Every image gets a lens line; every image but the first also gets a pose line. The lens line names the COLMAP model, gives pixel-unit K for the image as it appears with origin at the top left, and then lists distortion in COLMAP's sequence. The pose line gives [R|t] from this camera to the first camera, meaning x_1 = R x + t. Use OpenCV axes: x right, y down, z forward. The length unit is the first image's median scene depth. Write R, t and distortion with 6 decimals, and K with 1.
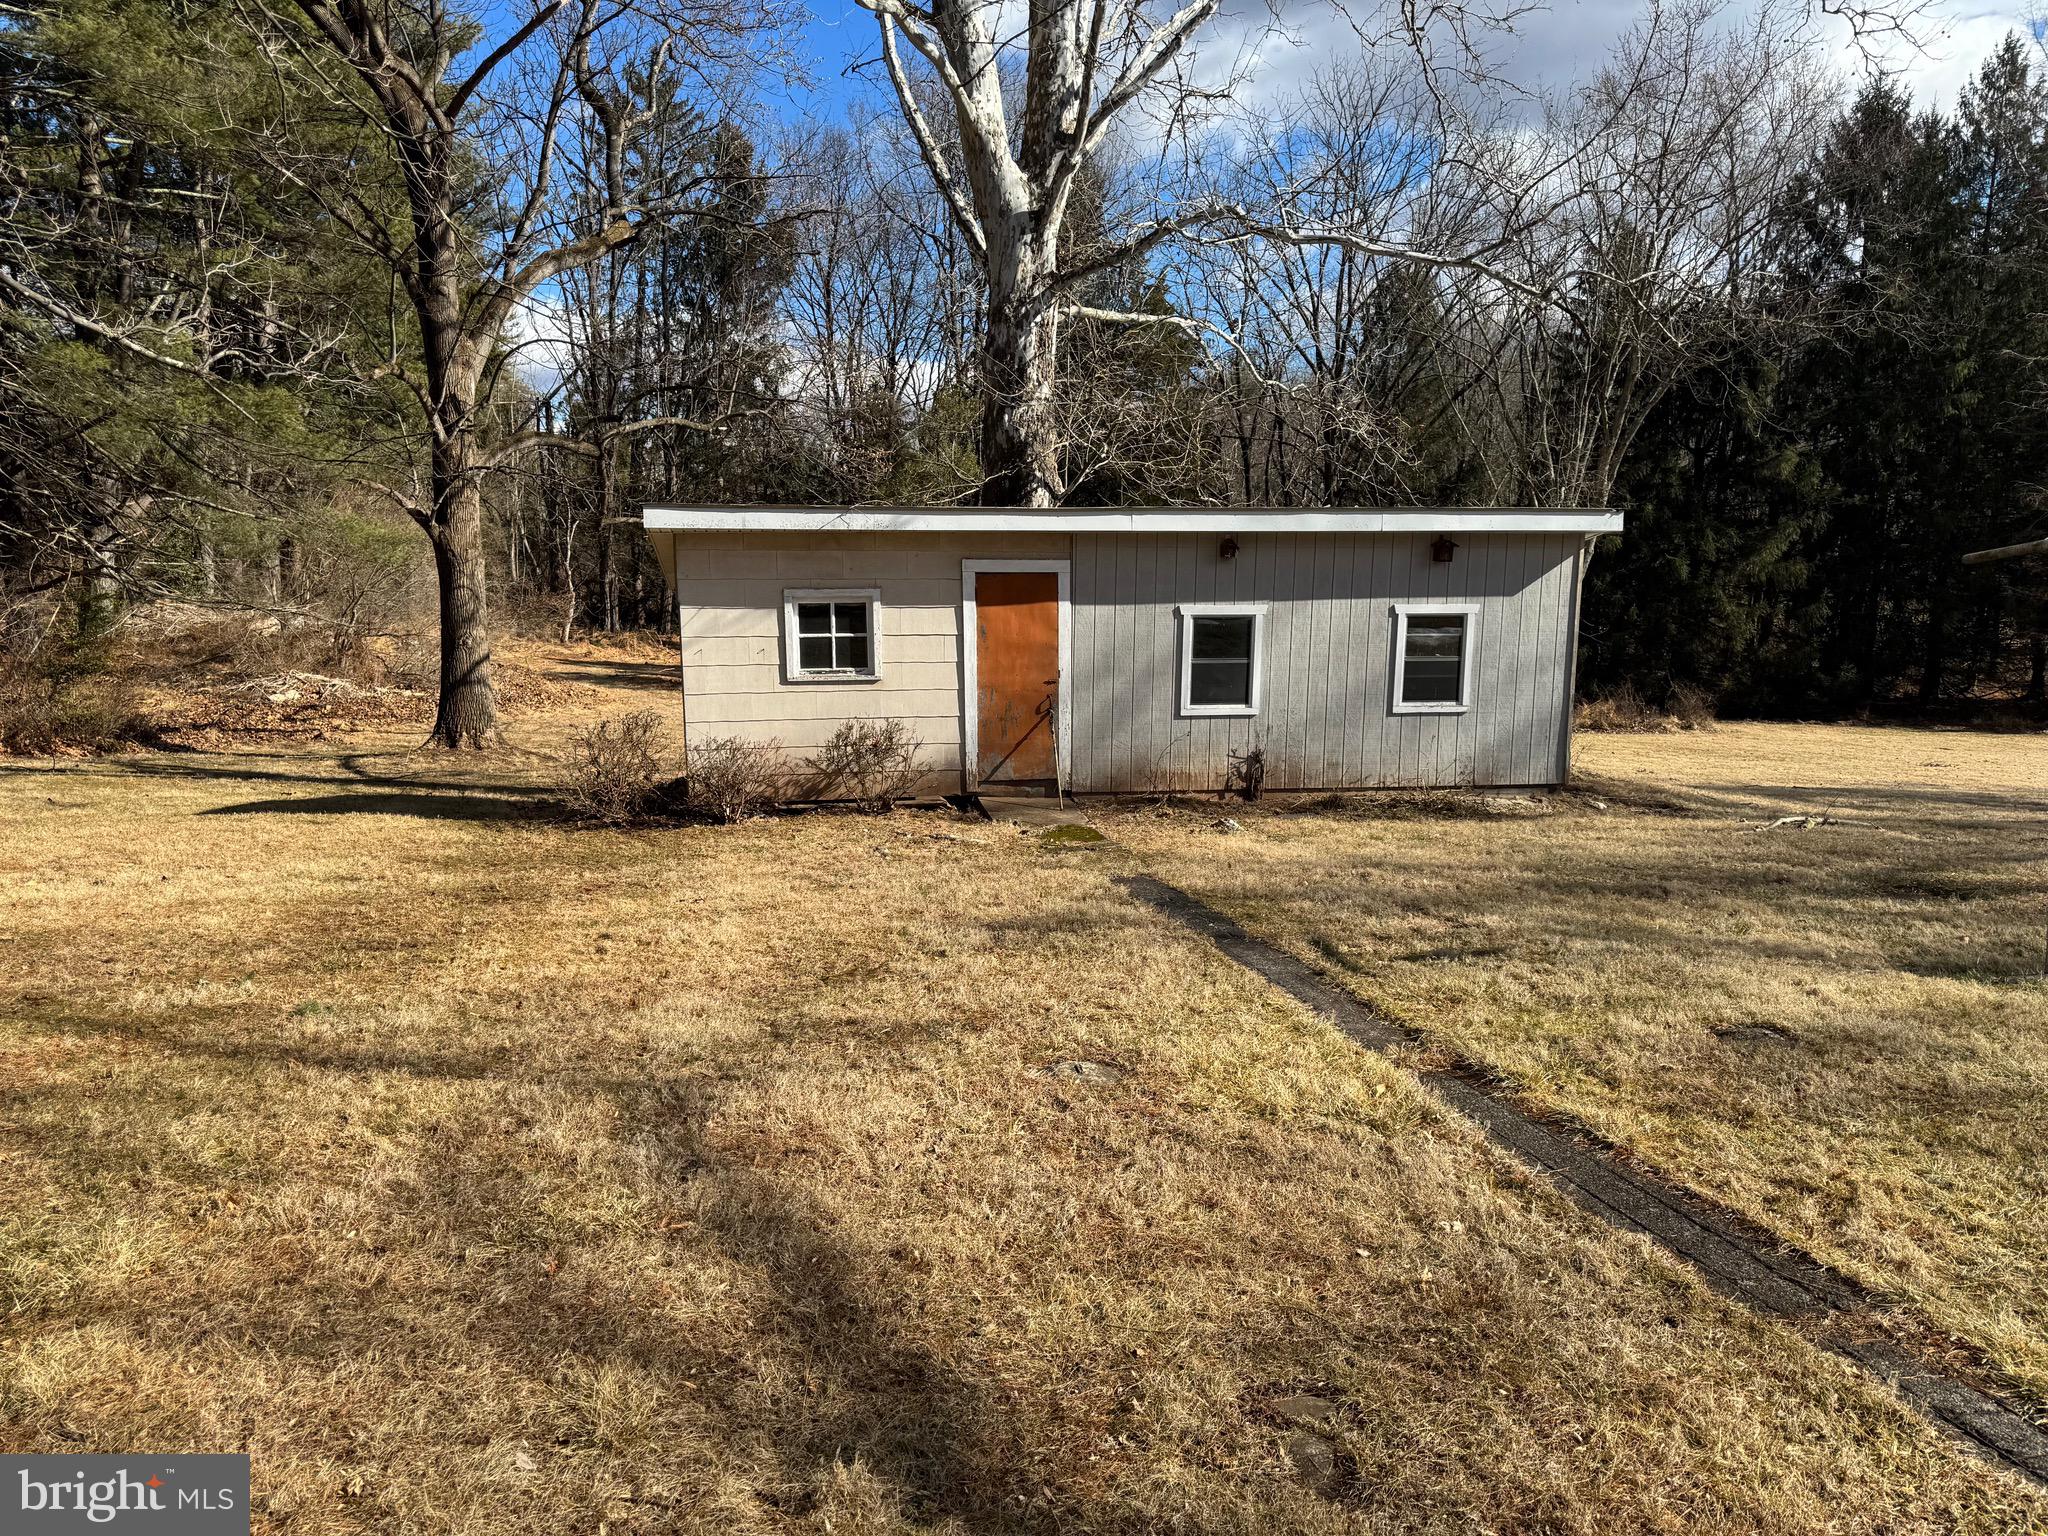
lens RADIAL K [[1448.2, 0, 1027.0], [0, 1448.2, 771.4], [0, 0, 1]] dist [0.074610, -0.073272]
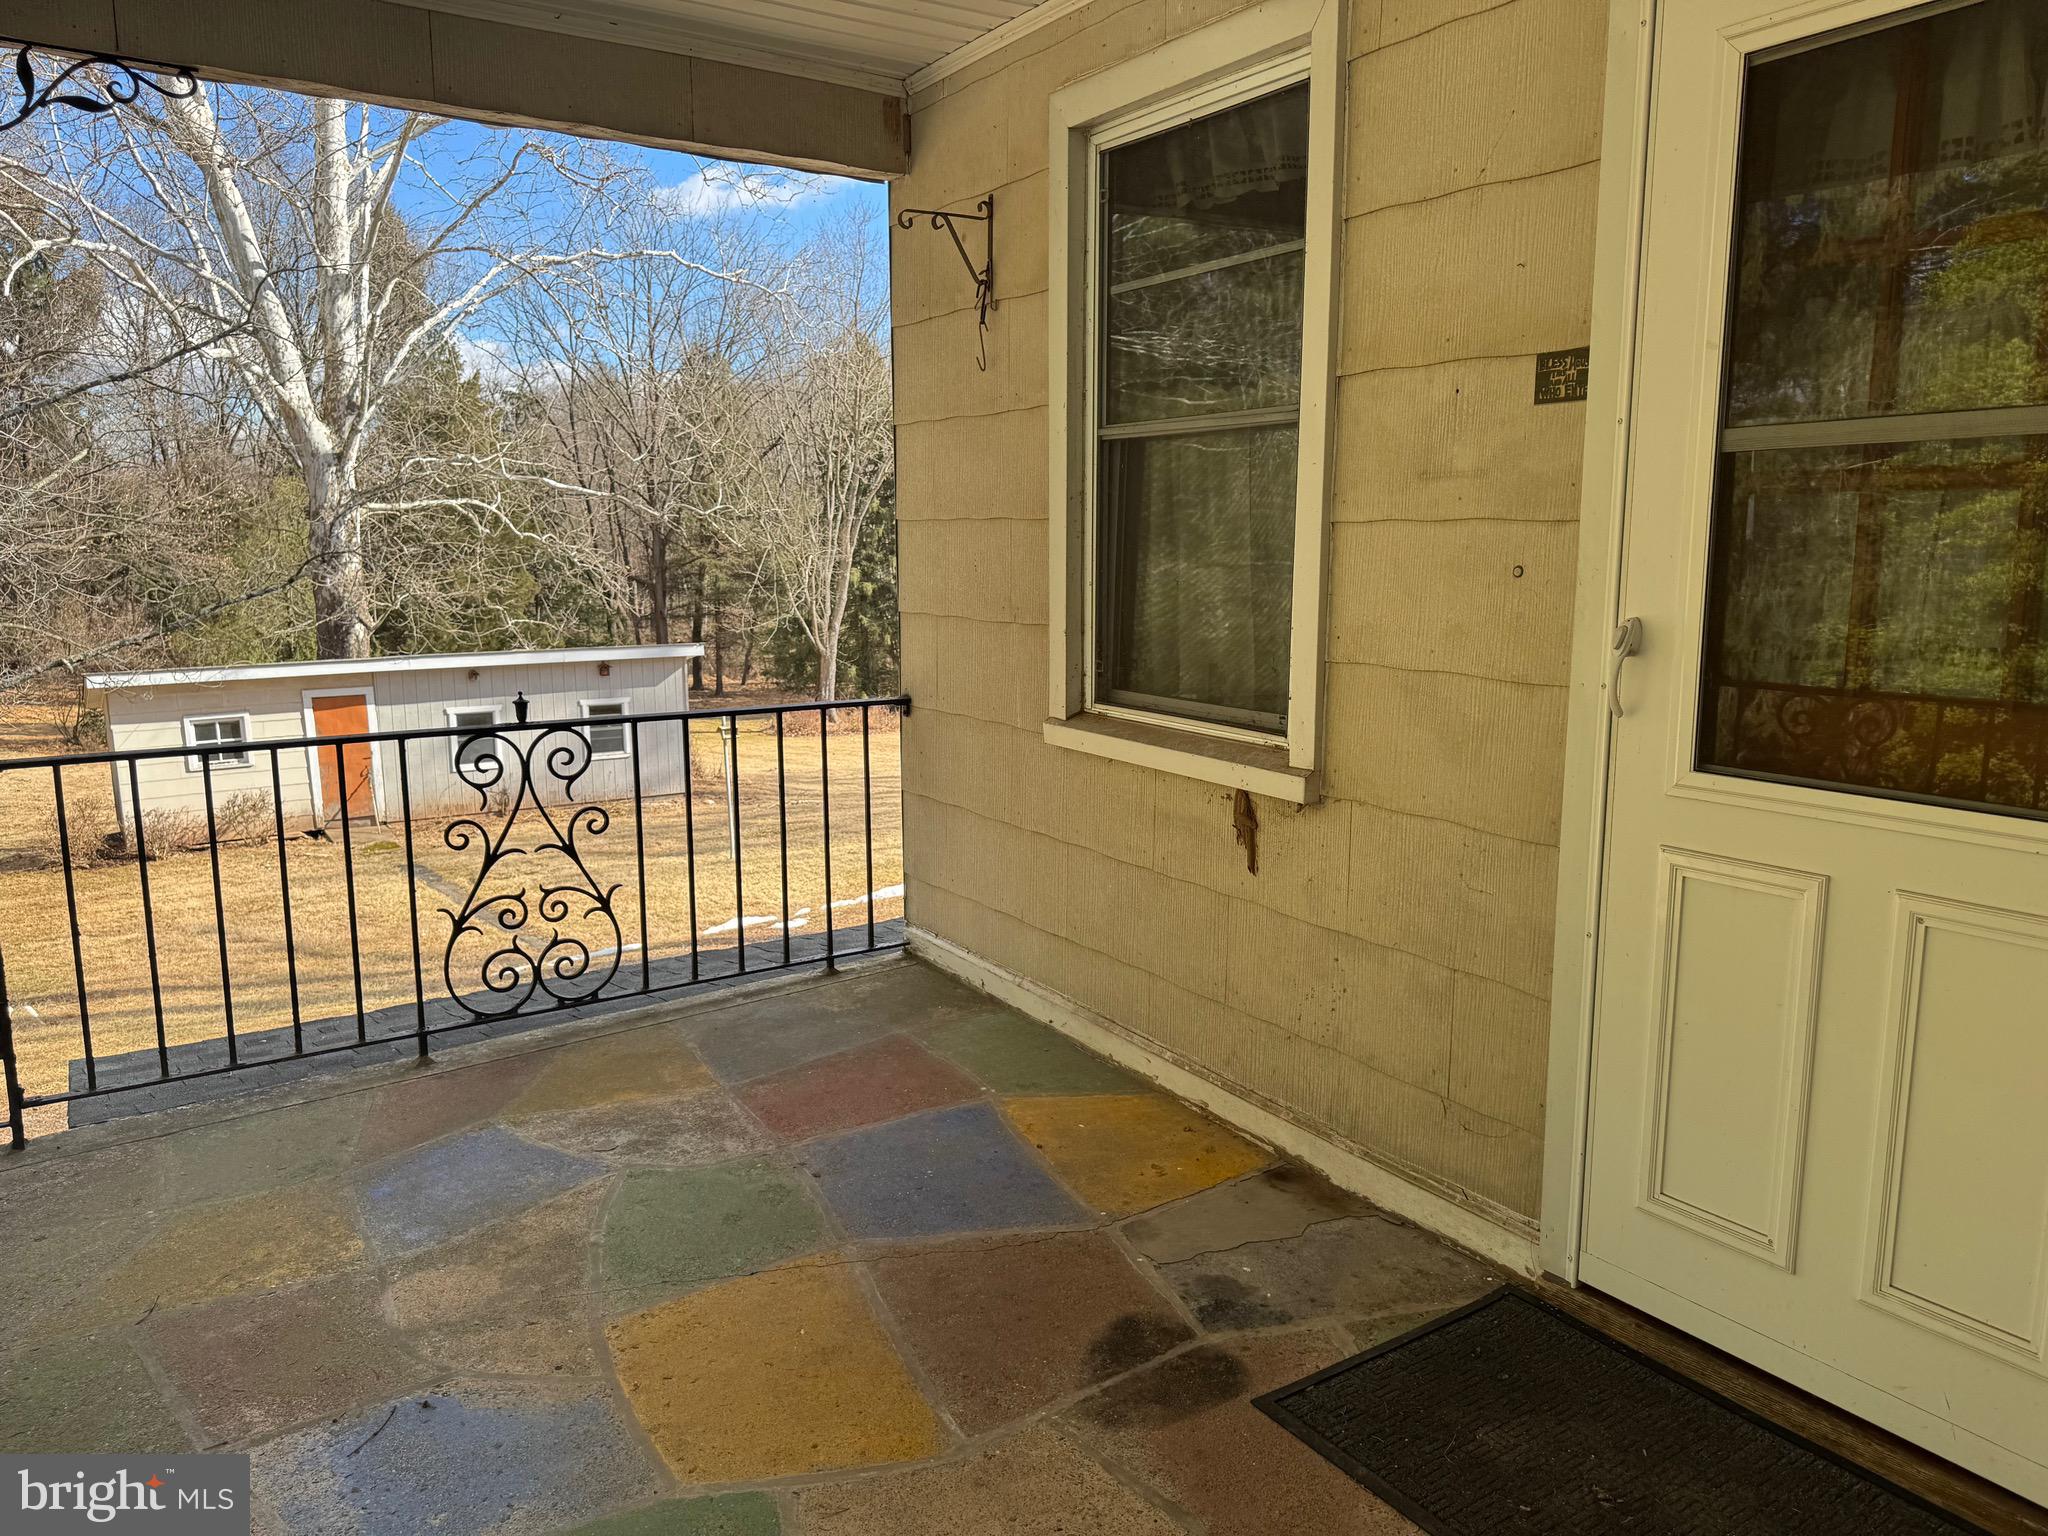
lens RADIAL K [[1448.2, 0, 1022.2], [0, 1448.2, 774.0], [0, 0, 1]] dist [0.074610, -0.073272]
pose [[0.922303, -0.076128, 0.378896, 0.068915], [0.078662, 0.996862, 0.008810, 0.002157], [-0.378378, 0.021679, 0.925397, -0.832574]]
